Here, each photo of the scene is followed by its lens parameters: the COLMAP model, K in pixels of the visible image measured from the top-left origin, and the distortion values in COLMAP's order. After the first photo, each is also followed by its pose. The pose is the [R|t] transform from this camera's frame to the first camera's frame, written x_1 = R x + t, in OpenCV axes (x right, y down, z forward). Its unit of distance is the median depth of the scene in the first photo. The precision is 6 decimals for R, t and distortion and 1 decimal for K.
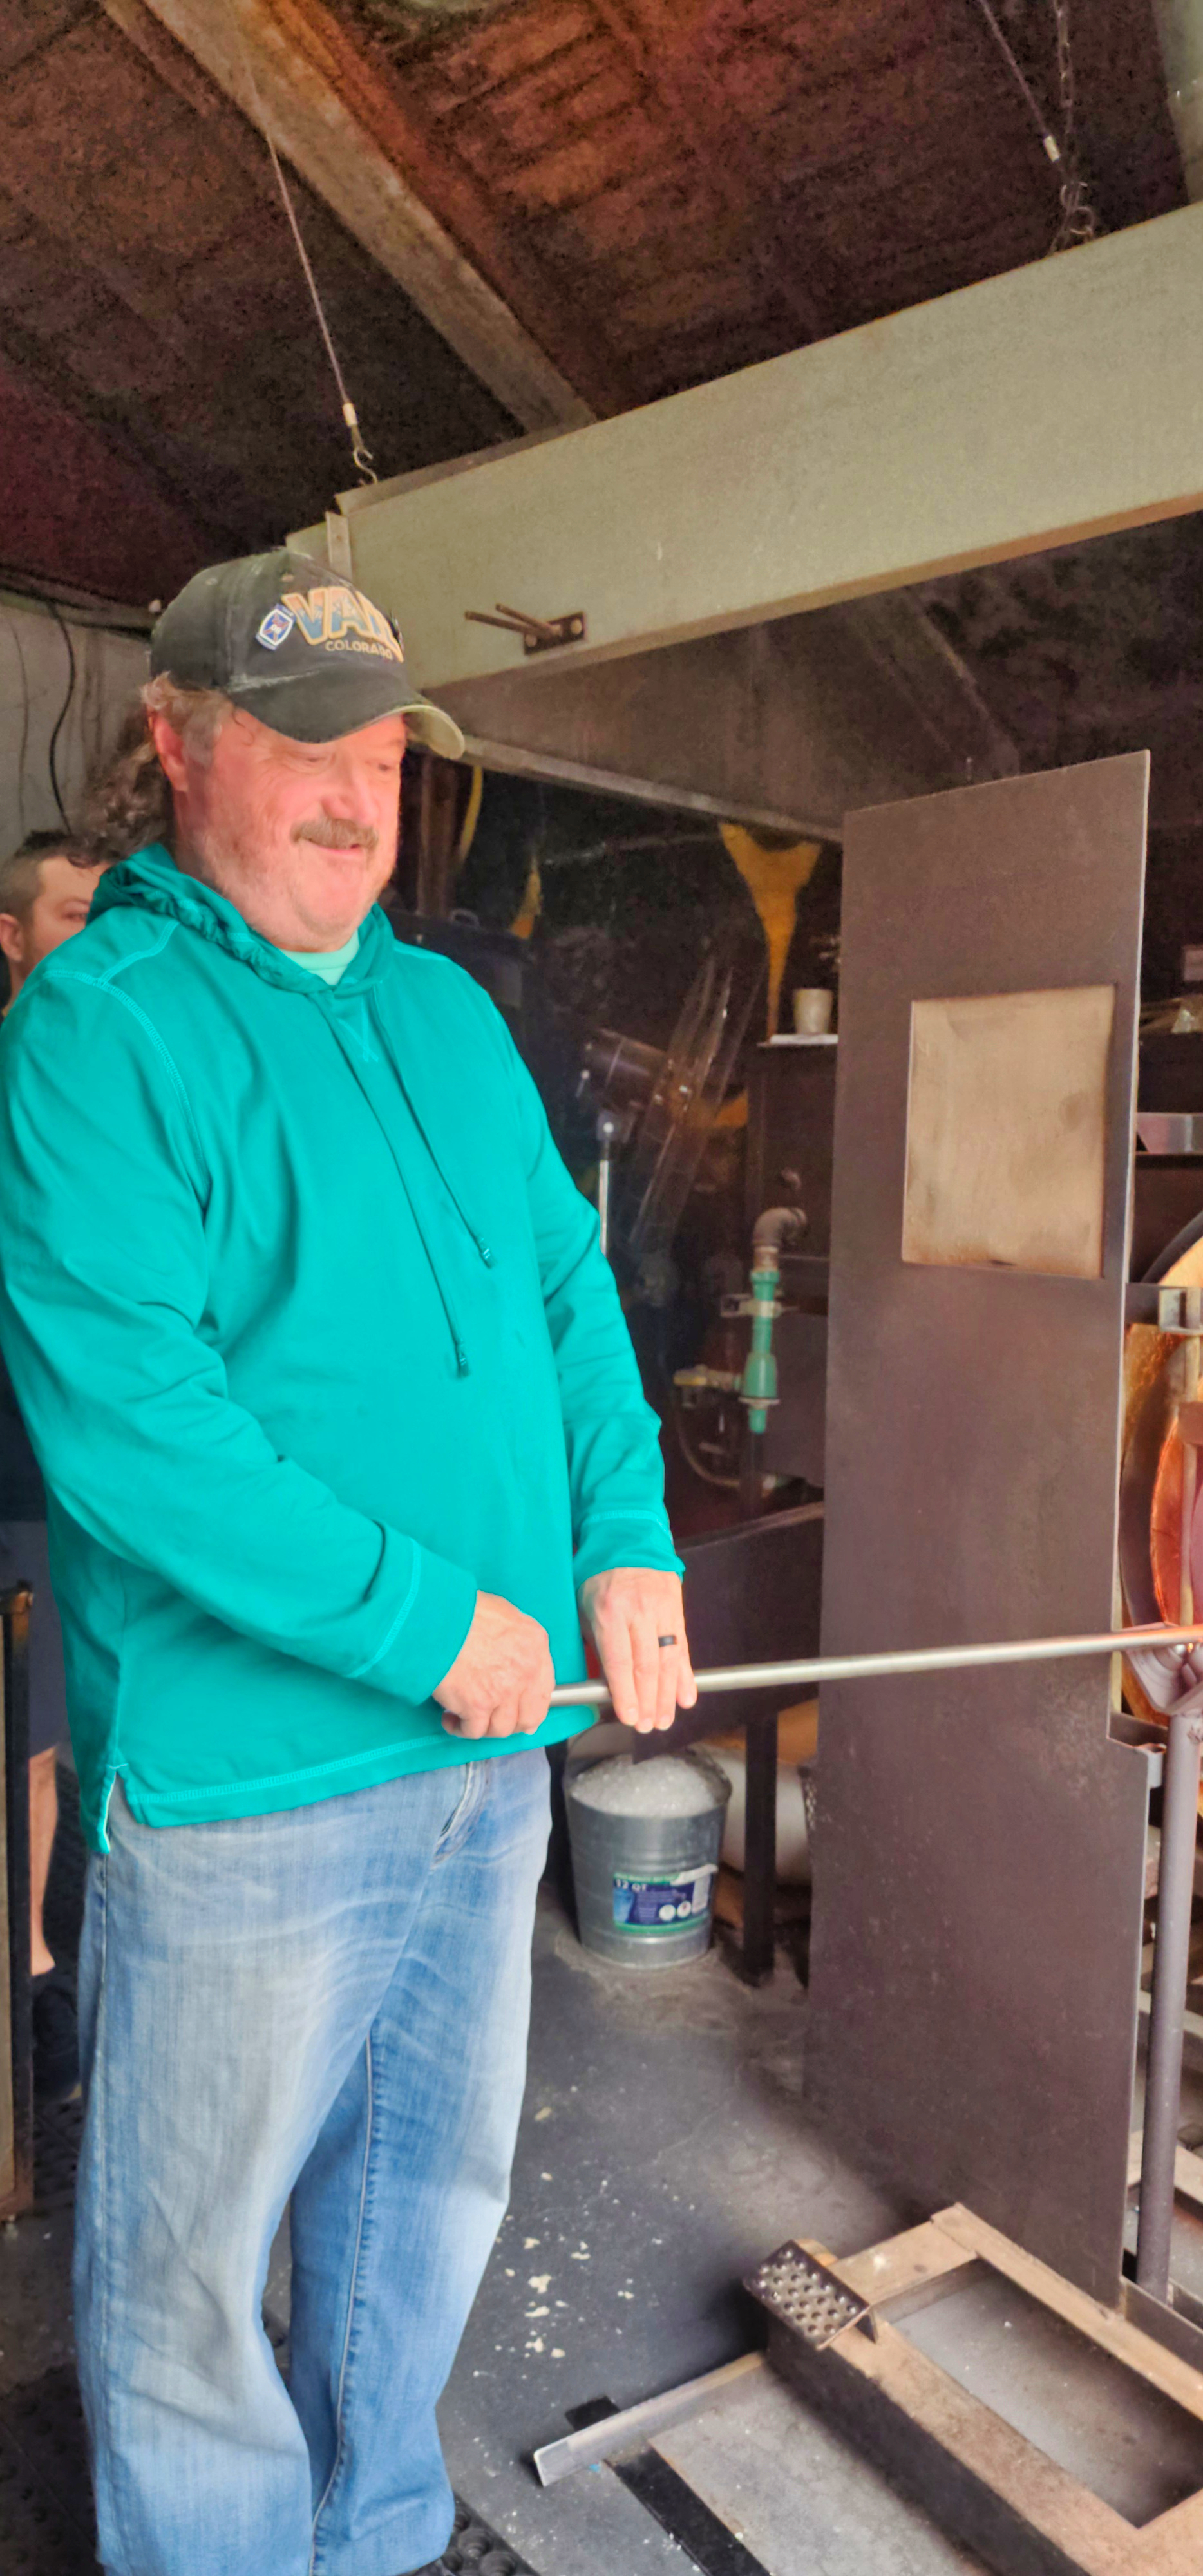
lens RADIAL K [[1766.1, 0, 608.6], [0, 1766.1, 1303.3], [0, 0, 1]] dist [0.059976, -0.060072]
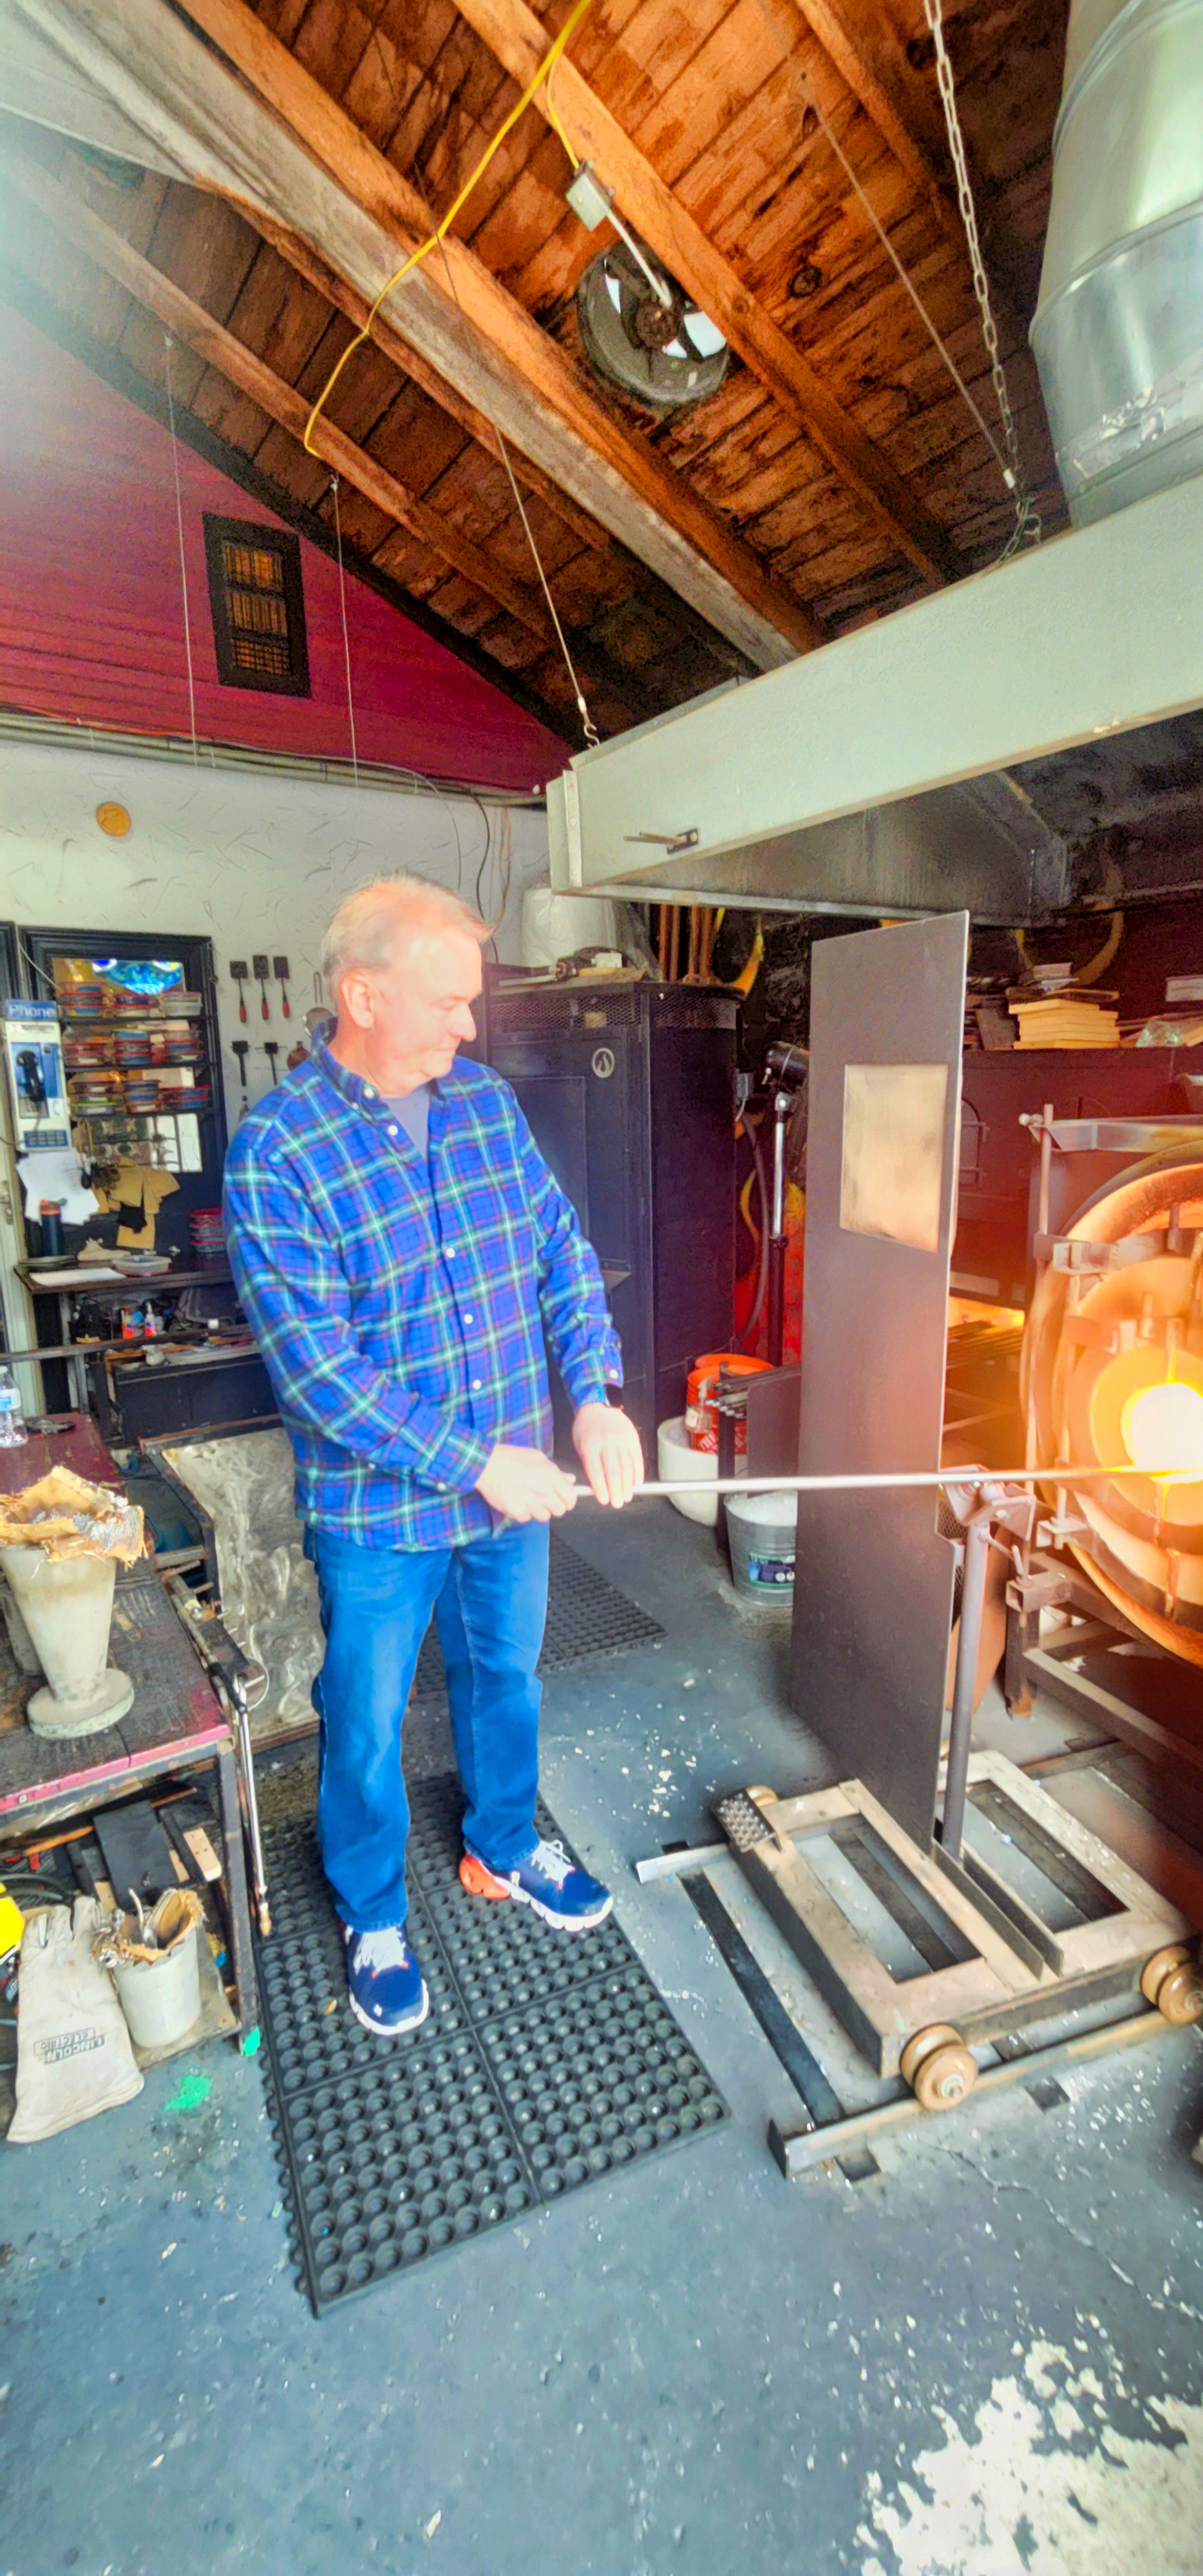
lens RADIAL K [[1063.2, 0, 578.7], [0, 1063.2, 1287.1], [0, 0, 1]] dist [0.001424, 0.000616]
pose [[0.962876, 0.023291, -0.268937, 0.103840], [0.007374, 0.993630, 0.112453, -0.051028], [0.269843, -0.110261, 0.956570, -0.013904]]
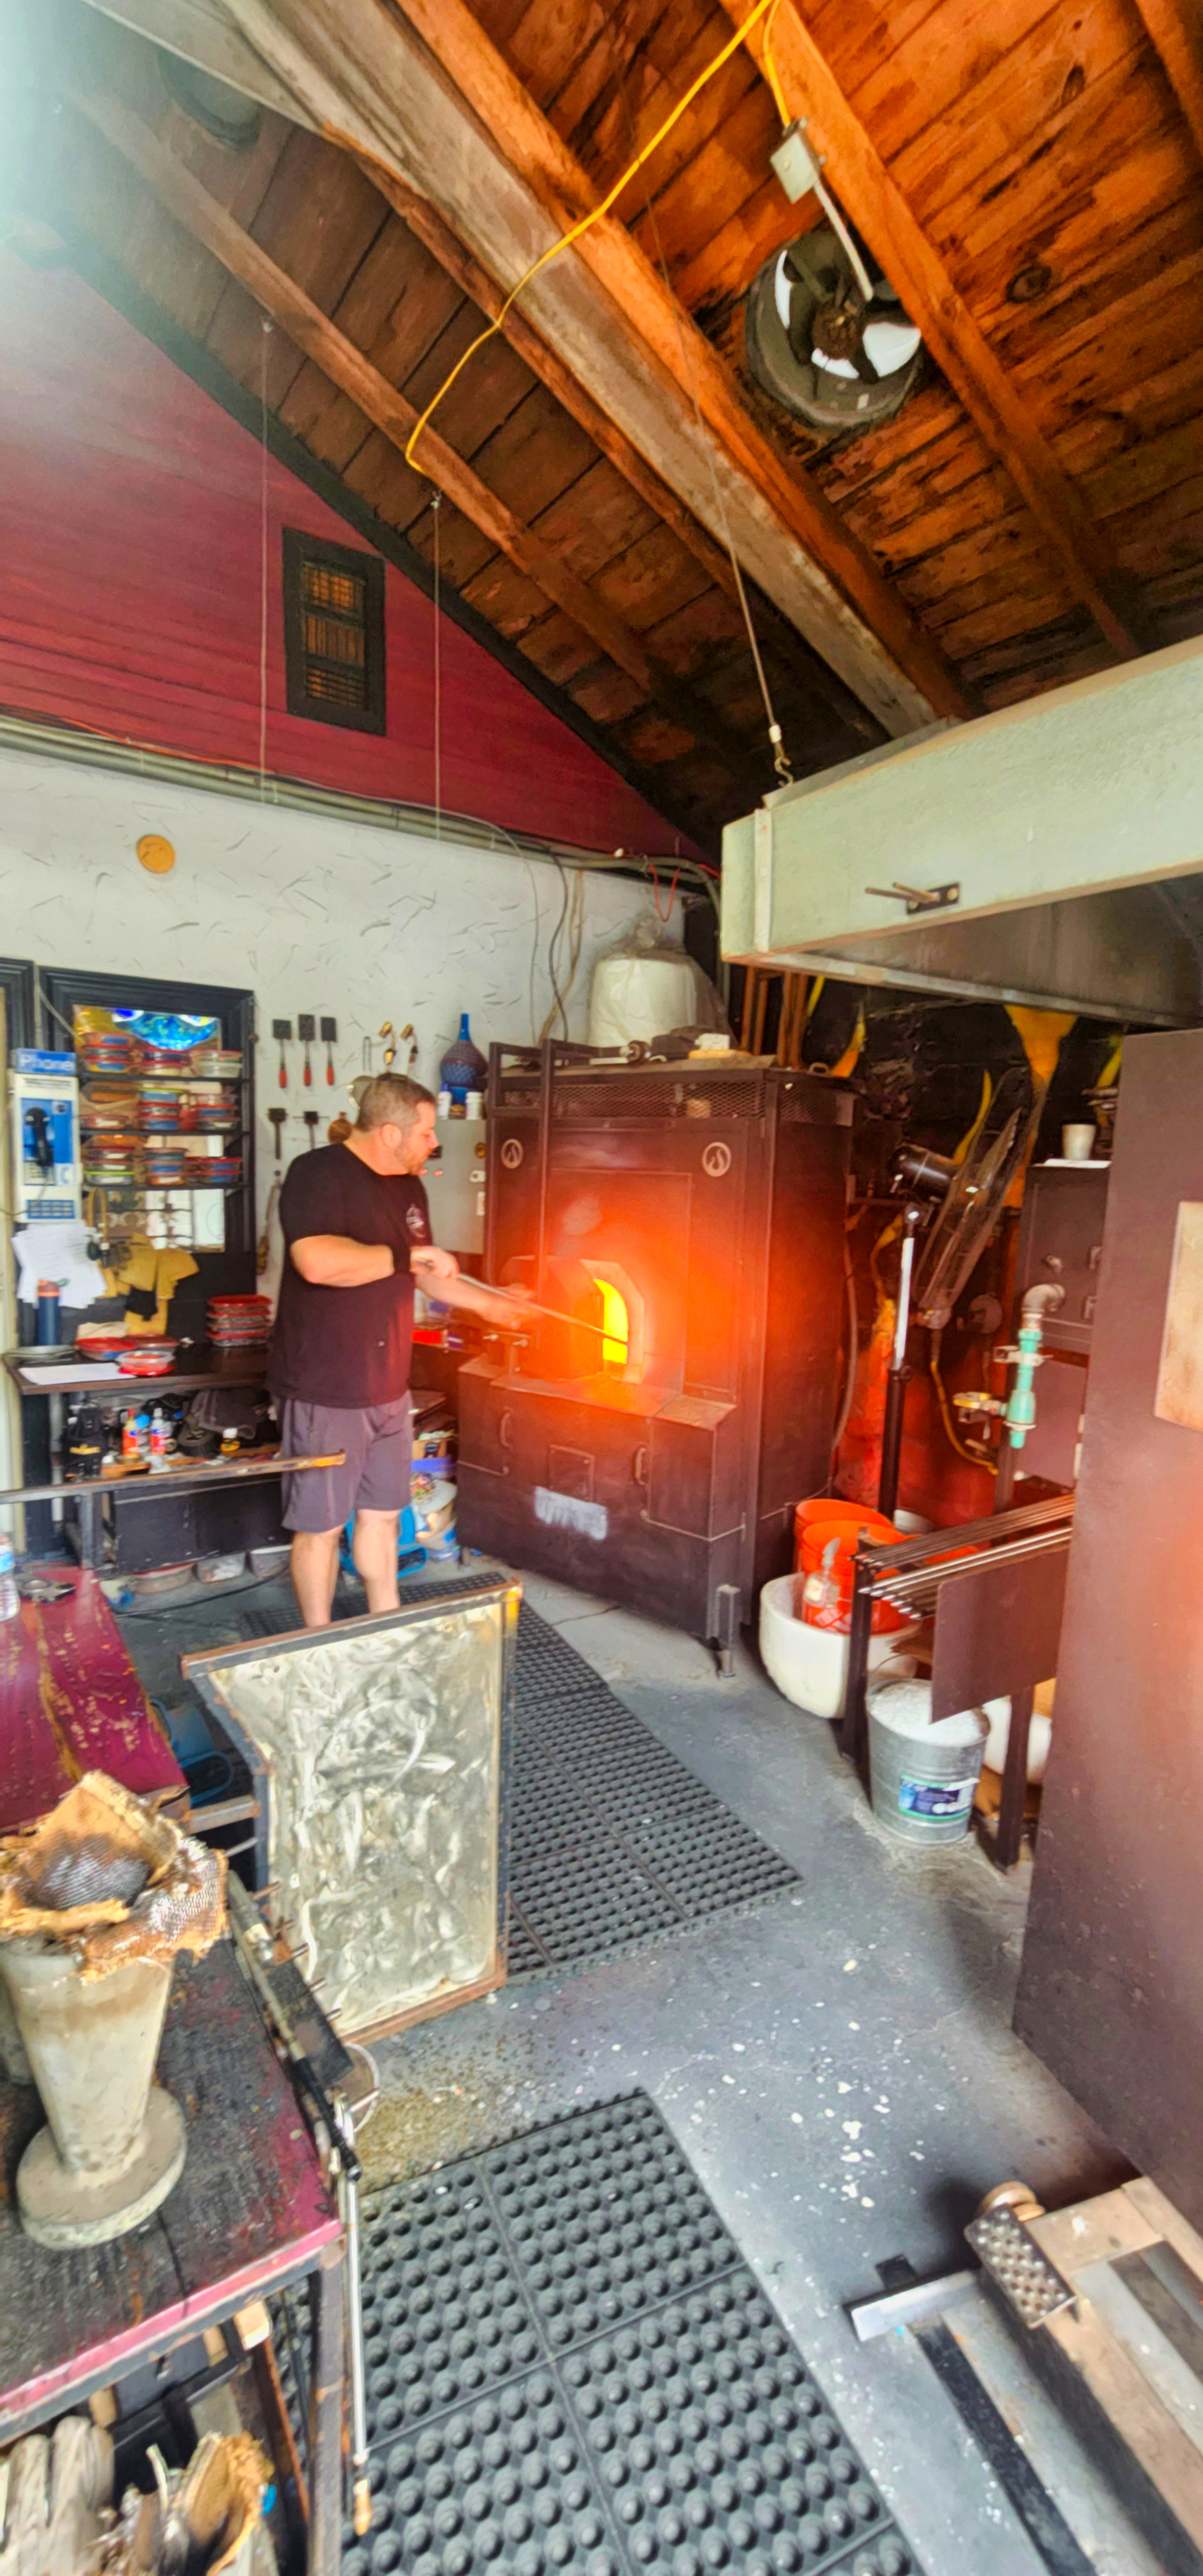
lens RADIAL K [[1074.4, 0, 583.1], [0, 1074.4, 1302.0], [0, 0, 1]] dist [0.000957, 0.000300]
pose [[0.966515, 0.056147, -0.250393, -0.043404], [-0.043832, 0.997551, 0.054496, -0.078638], [0.252840, -0.041696, 0.966609, 0.114835]]
